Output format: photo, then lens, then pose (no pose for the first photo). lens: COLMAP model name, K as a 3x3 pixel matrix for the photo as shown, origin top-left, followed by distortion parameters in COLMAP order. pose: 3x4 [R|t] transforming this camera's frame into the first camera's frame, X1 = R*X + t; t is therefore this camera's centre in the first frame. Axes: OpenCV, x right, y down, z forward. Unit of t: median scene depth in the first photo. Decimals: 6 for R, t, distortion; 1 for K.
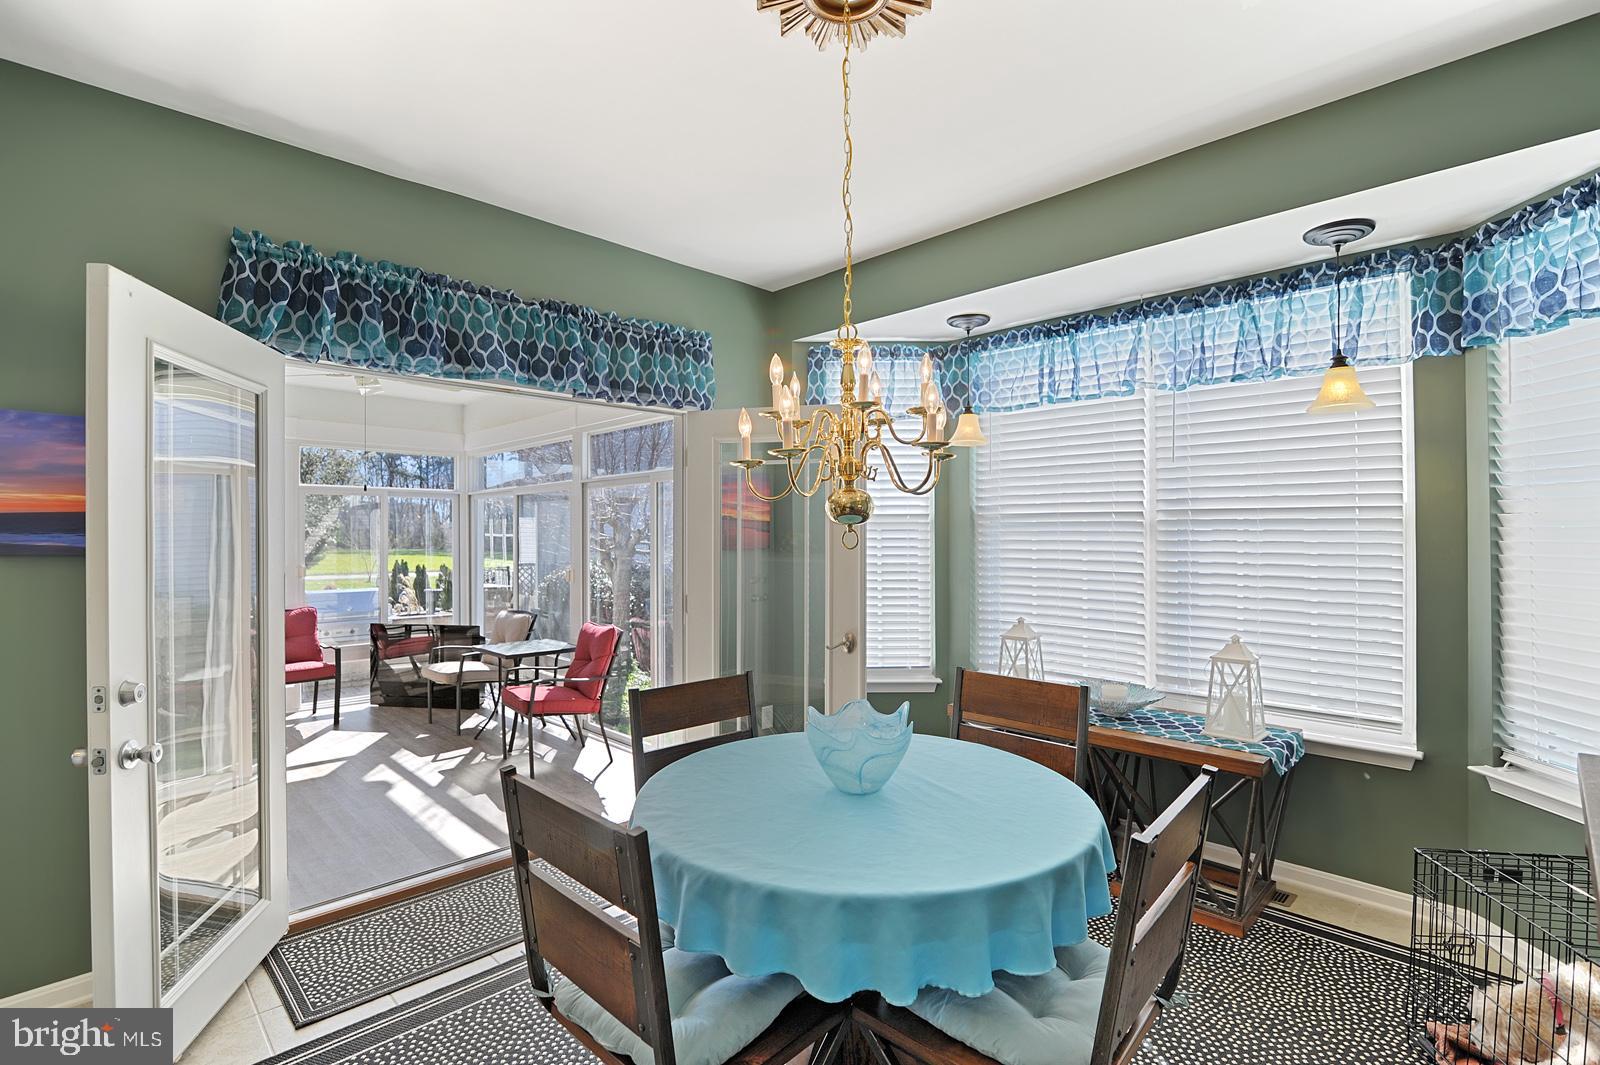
lens RADIAL K [[731.8, 0, 803.1], [0, 731.8, 537.5], [0, 0, 1]] dist [-0.017200, 0.000760]
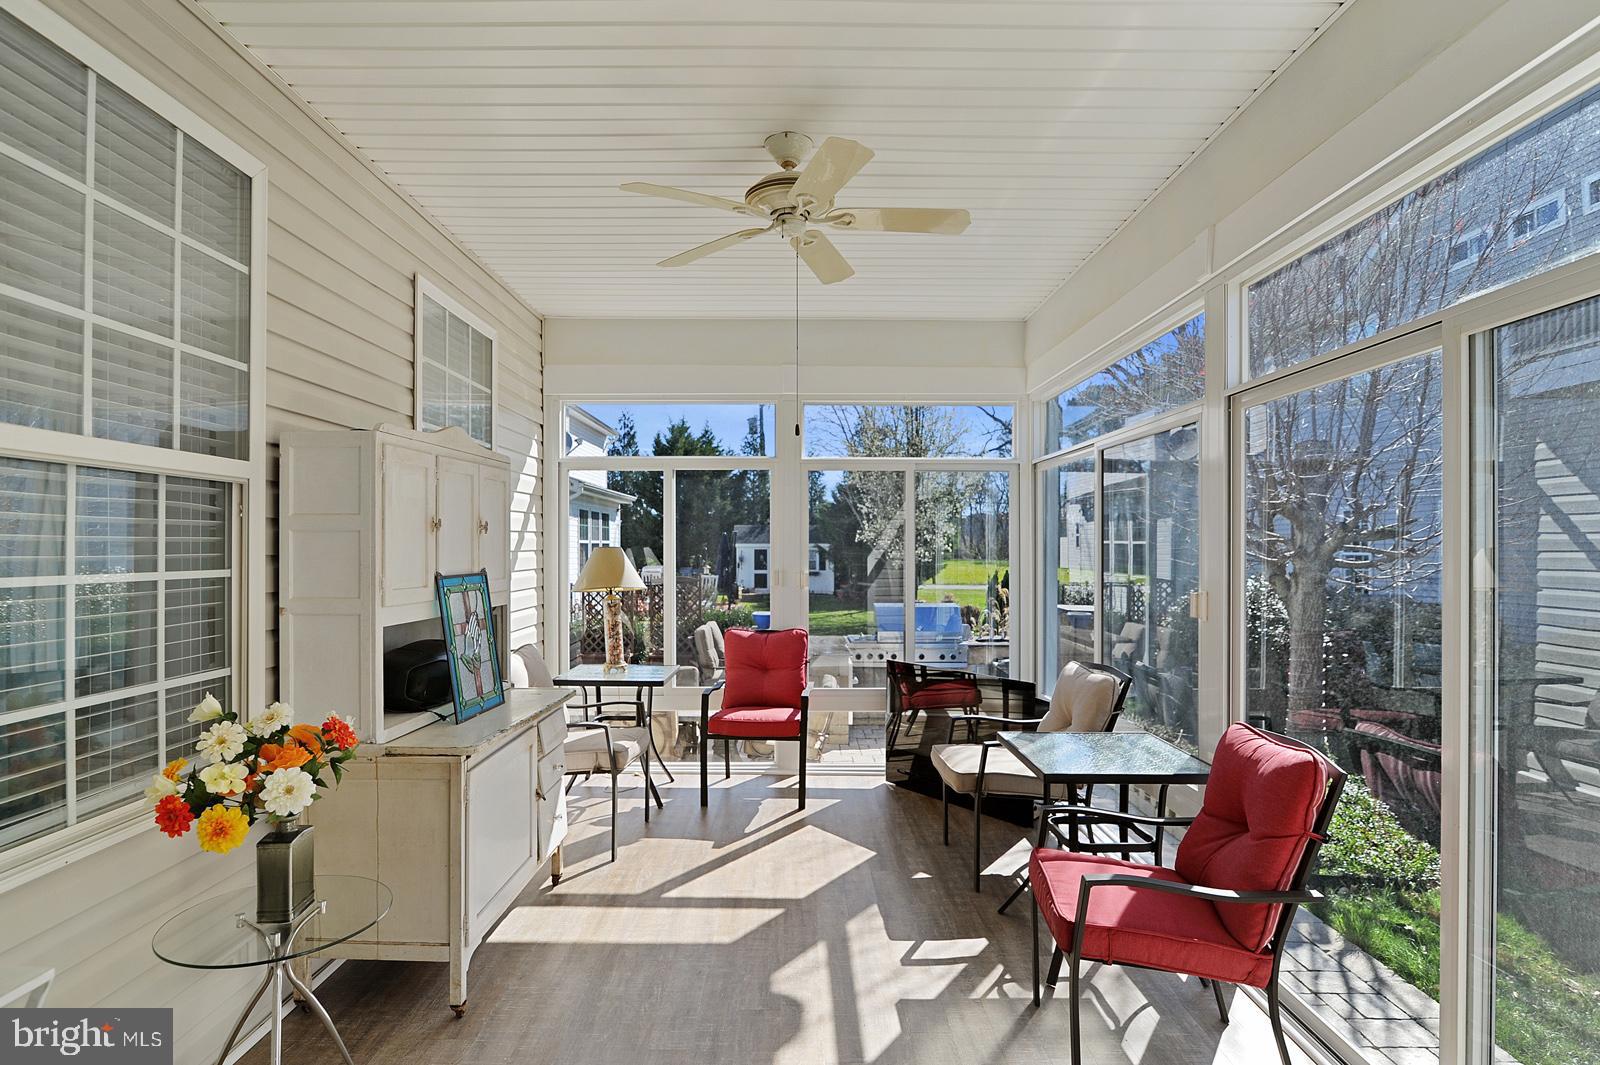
lens RADIAL K [[832.7, 0, 800.8], [0, 832.7, 543.8], [0, 0, 1]] dist [-0.002245, -0.000271]
pose [[0.711030, -0.003422, -0.703153, -0.150916], [-0.001321, 0.999980, -0.006202, 0.020350], [0.703160, 0.005338, 0.711011, 0.531239]]
